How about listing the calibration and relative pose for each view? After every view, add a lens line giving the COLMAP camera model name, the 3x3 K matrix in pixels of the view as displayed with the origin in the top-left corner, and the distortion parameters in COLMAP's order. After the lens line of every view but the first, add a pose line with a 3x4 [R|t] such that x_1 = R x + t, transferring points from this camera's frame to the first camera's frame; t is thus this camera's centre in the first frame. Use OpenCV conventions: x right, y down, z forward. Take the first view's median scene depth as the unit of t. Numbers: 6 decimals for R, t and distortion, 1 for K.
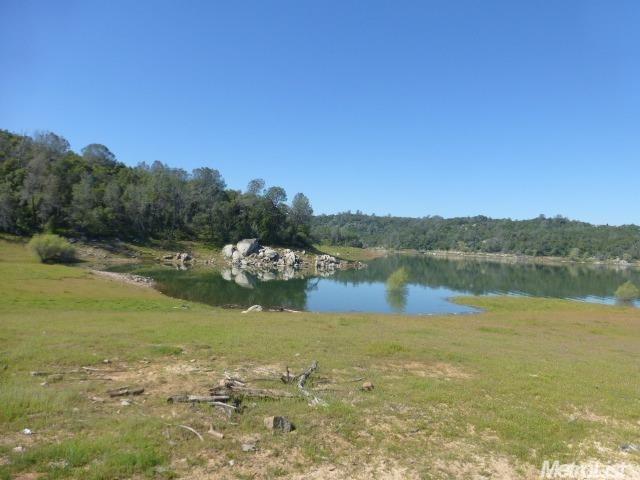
lens RADIAL K [[446.7, 0, 321.5], [0, 446.7, 240.5], [0, 0, 1]] dist [-0.050108, 0.018806]
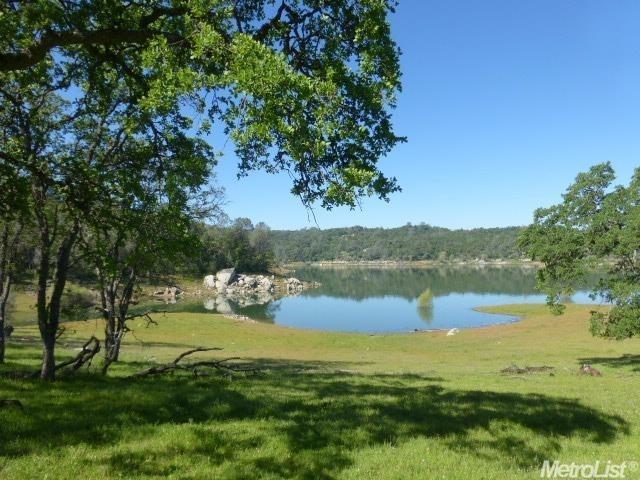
lens RADIAL K [[446.7, 0, 322.1], [0, 446.7, 243.7], [0, 0, 1]] dist [-0.050108, 0.018806]
pose [[0.958428, -0.052244, 0.280511, -0.262842], [0.058227, 0.998218, -0.013029, -0.038960], [-0.279330, 0.028821, 0.959762, -0.092424]]
